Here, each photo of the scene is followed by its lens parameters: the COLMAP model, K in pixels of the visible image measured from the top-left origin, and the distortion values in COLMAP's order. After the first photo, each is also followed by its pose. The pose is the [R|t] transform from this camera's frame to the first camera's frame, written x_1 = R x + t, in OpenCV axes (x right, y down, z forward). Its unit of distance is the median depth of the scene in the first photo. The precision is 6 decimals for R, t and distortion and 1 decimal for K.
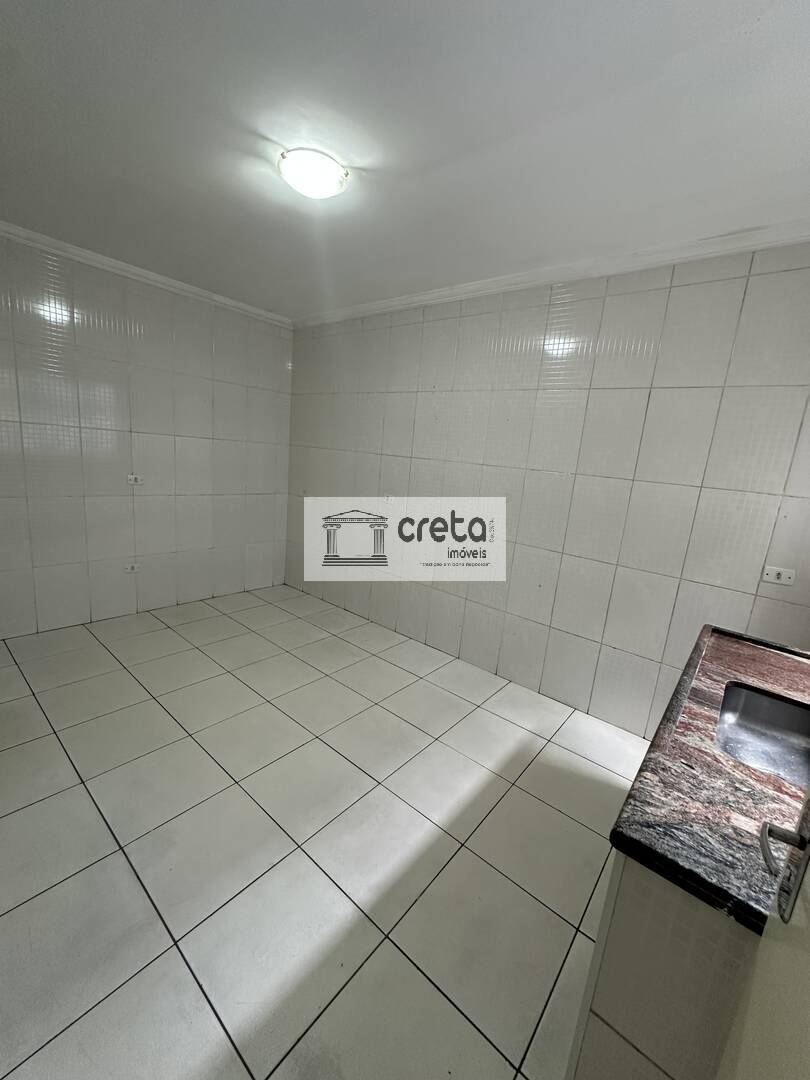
lens RADIAL K [[432.7, 0, 406.4], [0, 432.7, 540.2], [0, 0, 1]] dist [-0.001017, -0.000175]
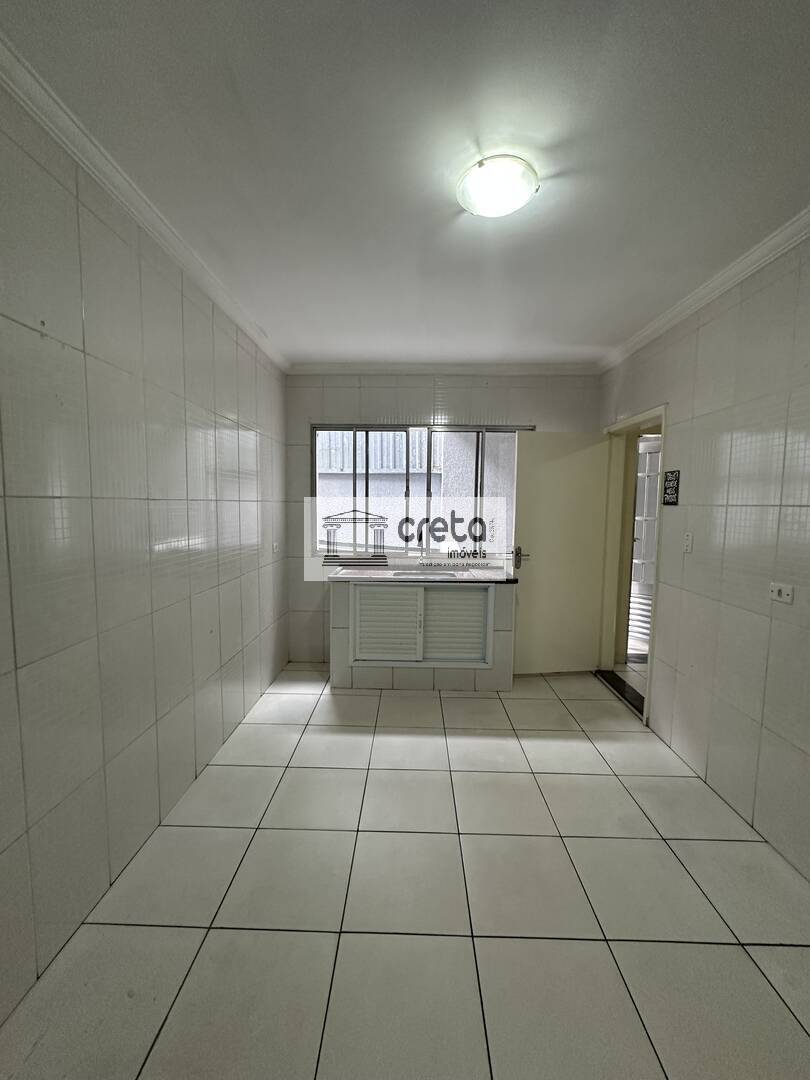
lens RADIAL K [[432.7, 0, 406.4], [0, 432.7, 540.2], [0, 0, 1]] dist [-0.001017, -0.000175]
pose [[-0.631172, -0.163177, 0.758284, -0.653885], [0.085581, 0.957001, 0.277174, -0.324142], [-0.770907, 0.239839, -0.590068, 1.366740]]
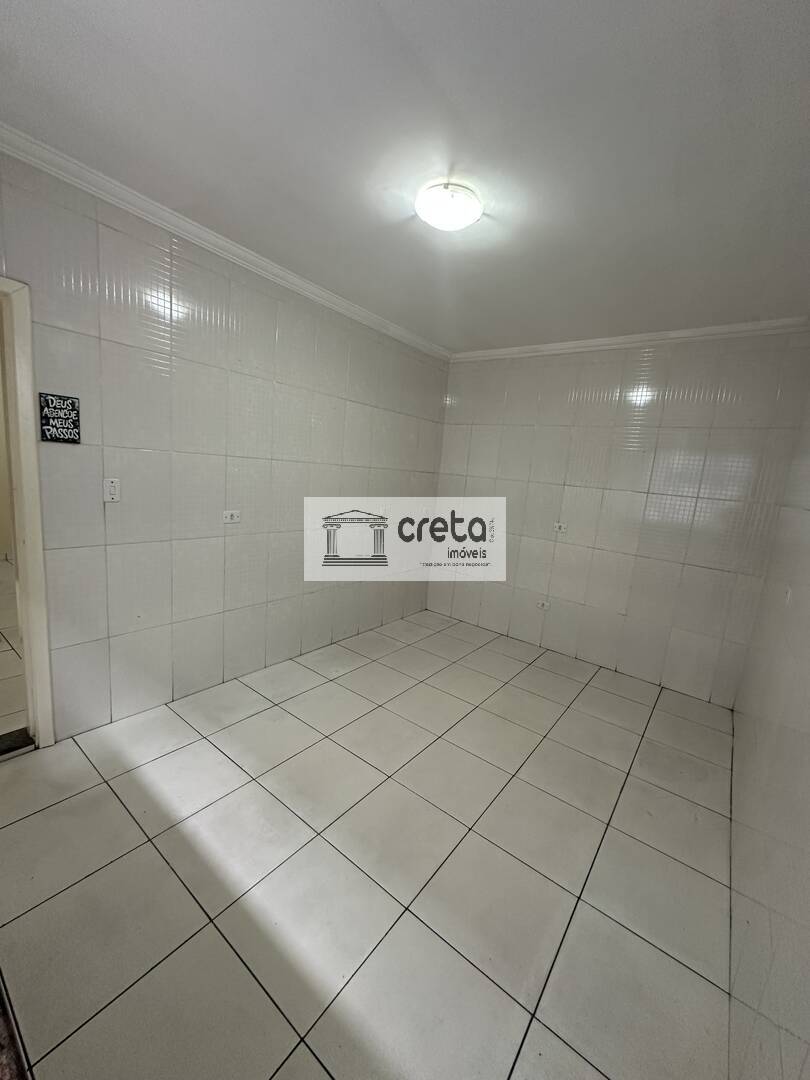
lens RADIAL K [[432.7, 0, 406.4], [0, 432.7, 540.2], [0, 0, 1]] dist [-0.001017, -0.000175]
pose [[0.044570, 0.079693, -0.995823, 0.646856], [-0.277707, 0.958513, 0.064278, -0.099921], [0.959631, 0.273682, 0.064852, 0.789752]]
